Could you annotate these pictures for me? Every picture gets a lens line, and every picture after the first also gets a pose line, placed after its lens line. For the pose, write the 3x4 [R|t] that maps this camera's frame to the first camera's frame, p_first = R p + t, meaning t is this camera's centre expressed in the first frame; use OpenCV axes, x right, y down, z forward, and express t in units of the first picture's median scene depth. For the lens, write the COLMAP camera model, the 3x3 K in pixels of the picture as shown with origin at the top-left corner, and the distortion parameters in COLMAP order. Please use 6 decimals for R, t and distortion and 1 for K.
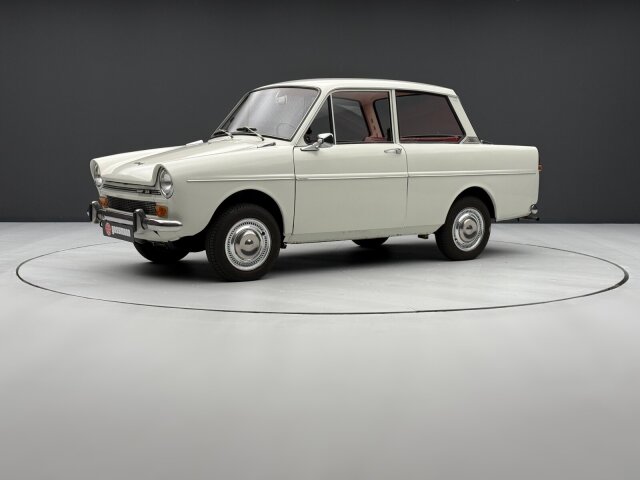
lens RADIAL K [[915.4, 0, 320.0], [0, 915.4, 240.0], [0, 0, 1]] dist [0.091966, 0.032507]
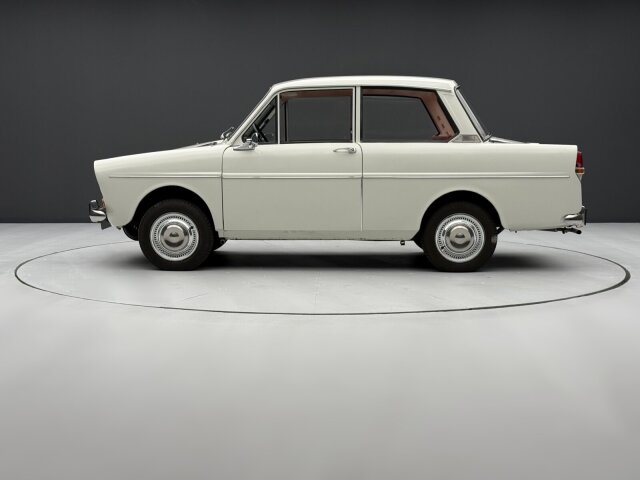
lens RADIAL K [[915.4, 0, 320.0], [0, 915.4, 240.0], [0, 0, 1]] dist [0.091966, 0.032507]
pose [[0.788476, 0.058298, -0.612296, 0.640923], [-0.060295, 0.998029, 0.017380, -0.018191], [0.612103, 0.023215, 0.790437, 0.220952]]
